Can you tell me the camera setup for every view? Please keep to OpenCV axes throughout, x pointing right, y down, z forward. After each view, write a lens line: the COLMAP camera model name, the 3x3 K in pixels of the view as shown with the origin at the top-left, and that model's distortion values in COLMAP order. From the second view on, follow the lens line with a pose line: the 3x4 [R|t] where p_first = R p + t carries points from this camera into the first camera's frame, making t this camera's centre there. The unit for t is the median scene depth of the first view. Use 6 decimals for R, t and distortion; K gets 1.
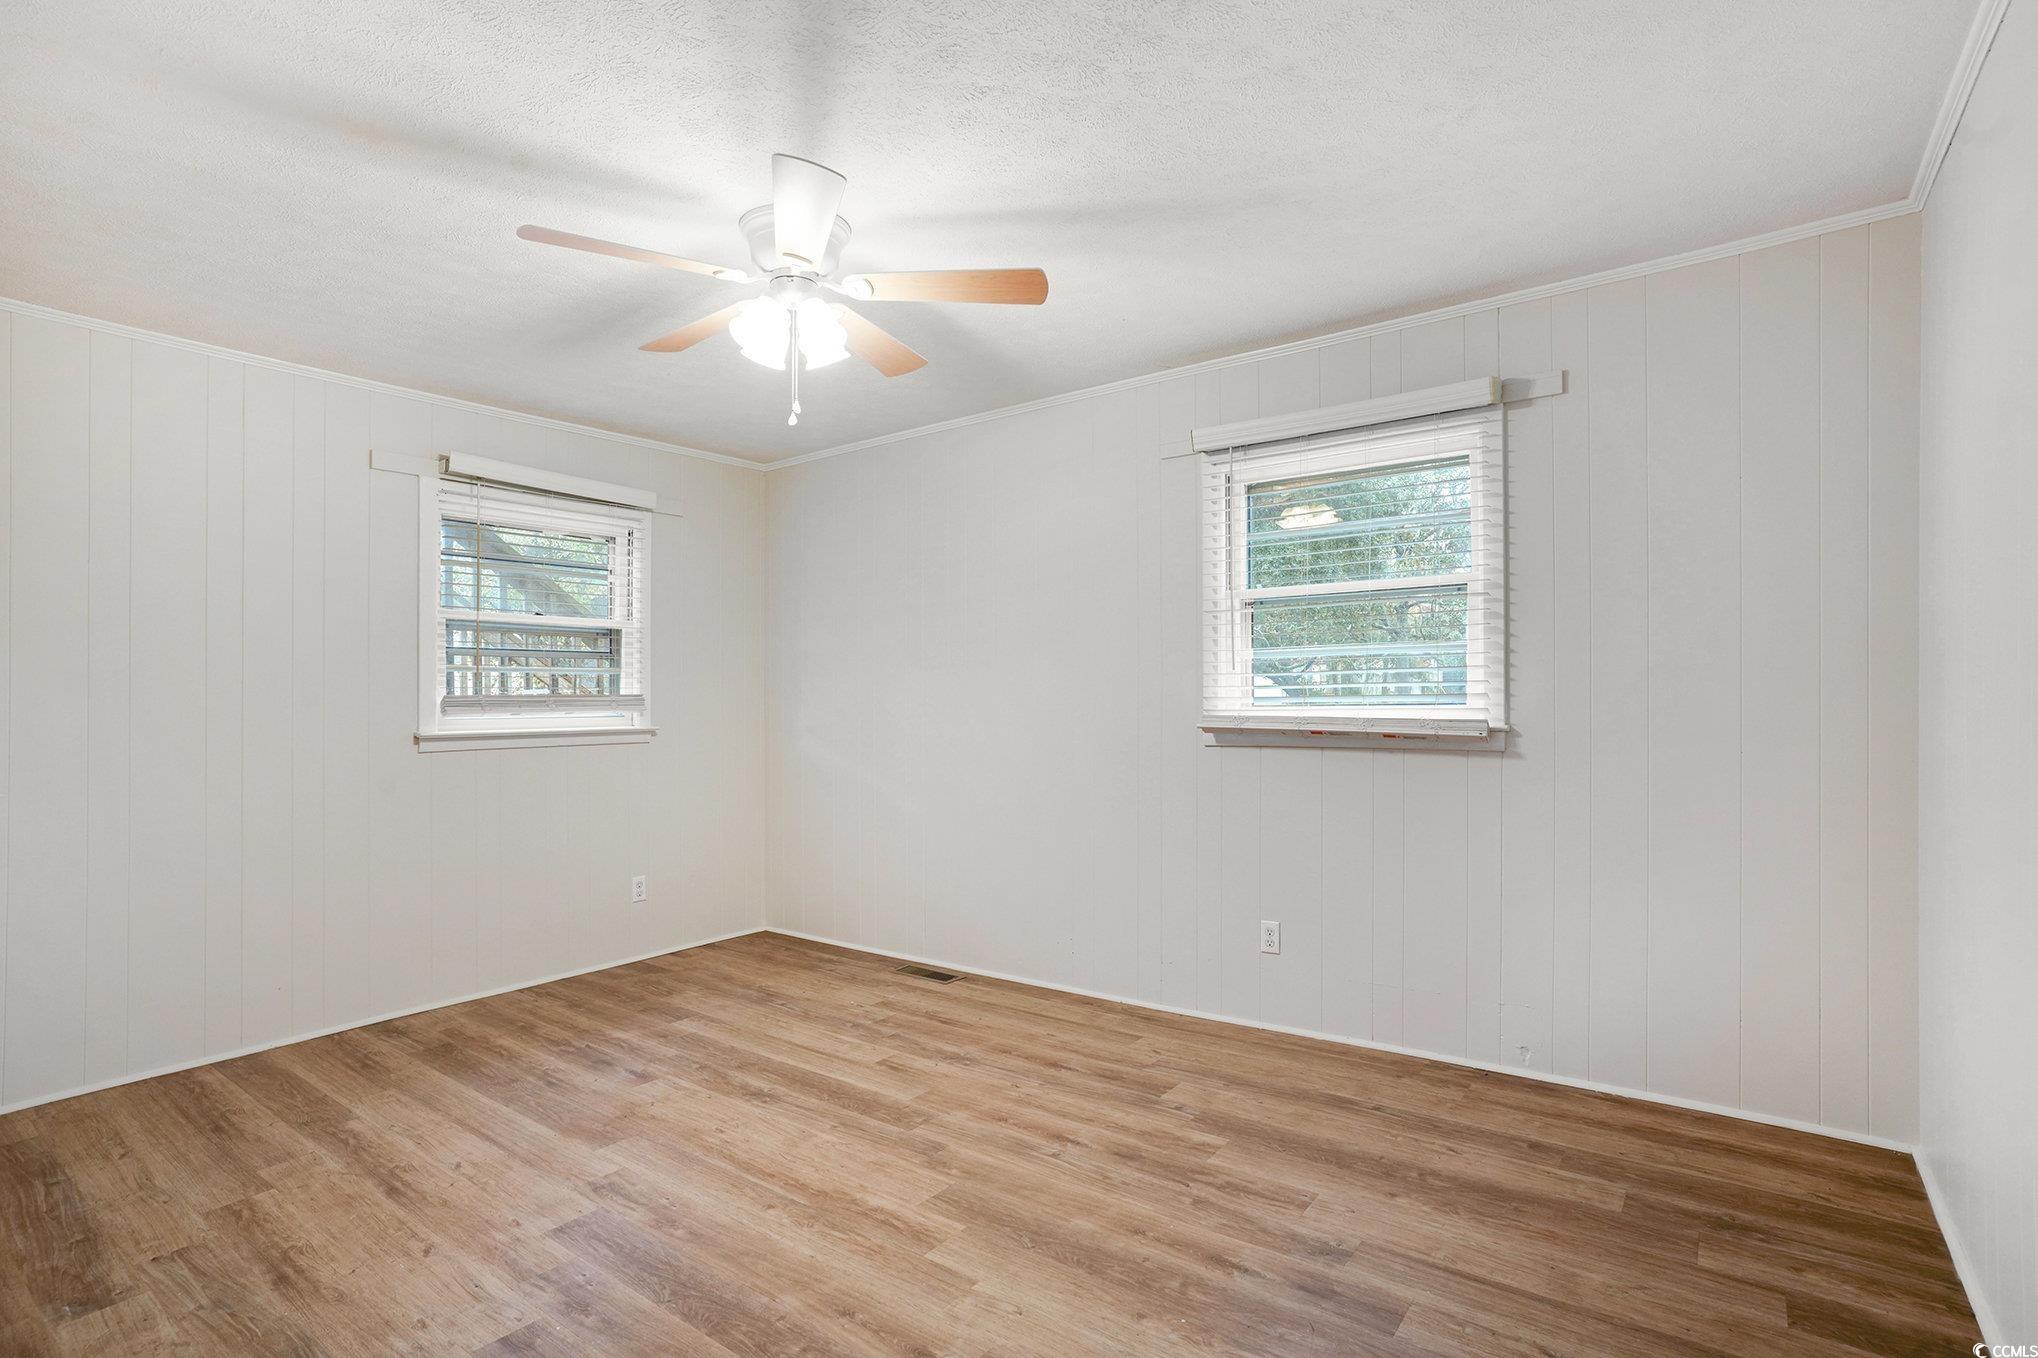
lens RADIAL K [[1029.9, 0, 1019.0], [0, 1029.9, 679.0], [0, 0, 1]] dist [-0.072010, 0.076610]
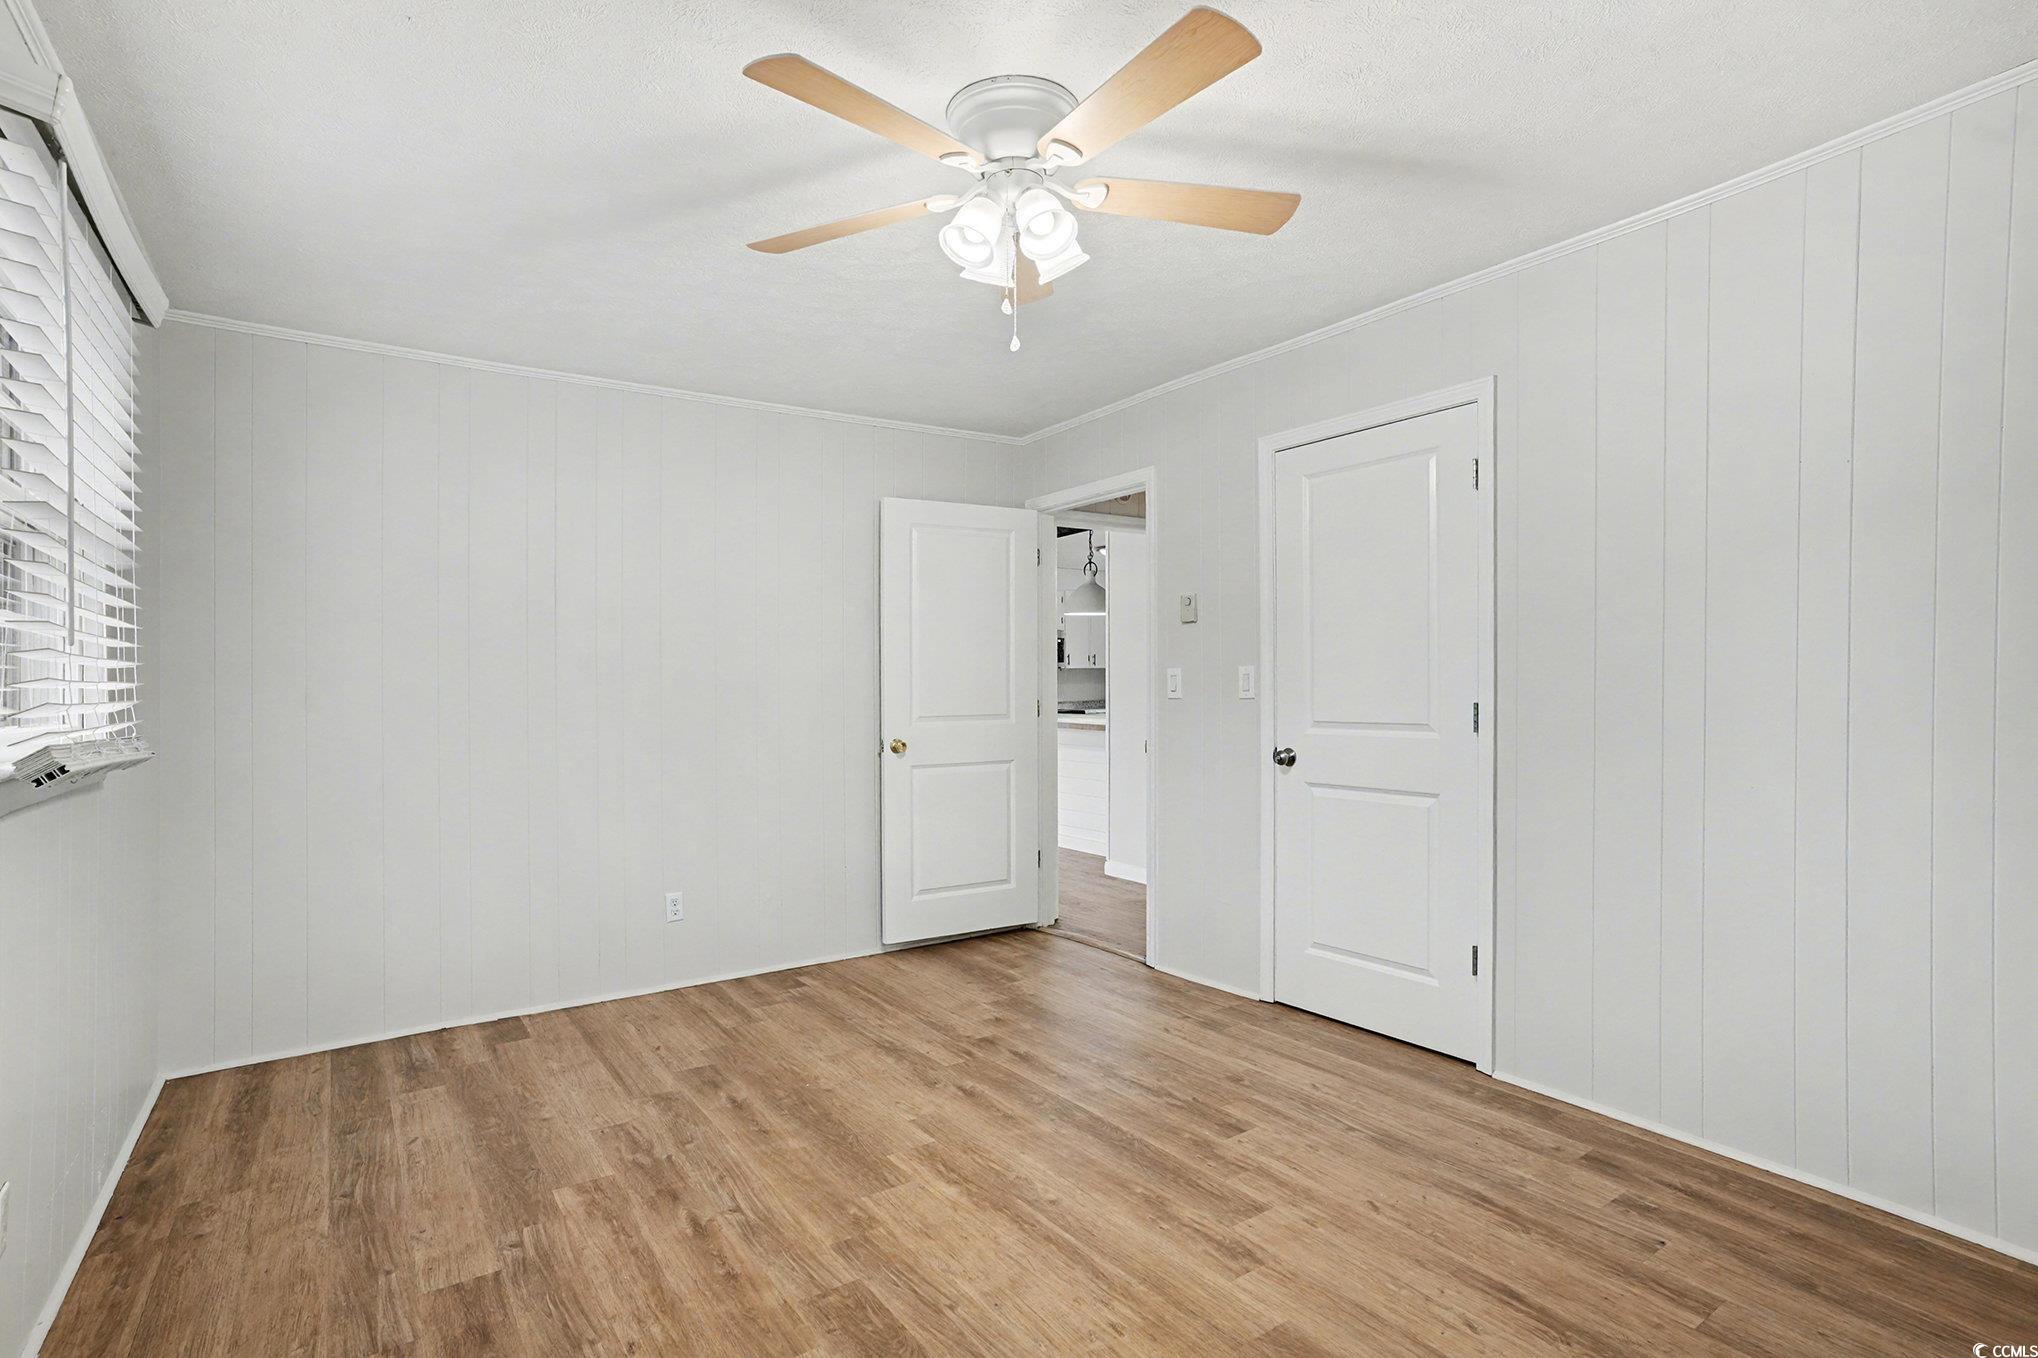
lens RADIAL K [[1029.9, 0, 1019.0], [0, 1029.9, 679.0], [0, 0, 1]] dist [-0.072010, 0.076610]
pose [[-0.950570, 0.034411, 0.308598, -0.529181], [0.026379, 0.999197, -0.030162, 0.046909], [-0.309388, -0.020531, -0.950714, 1.934204]]
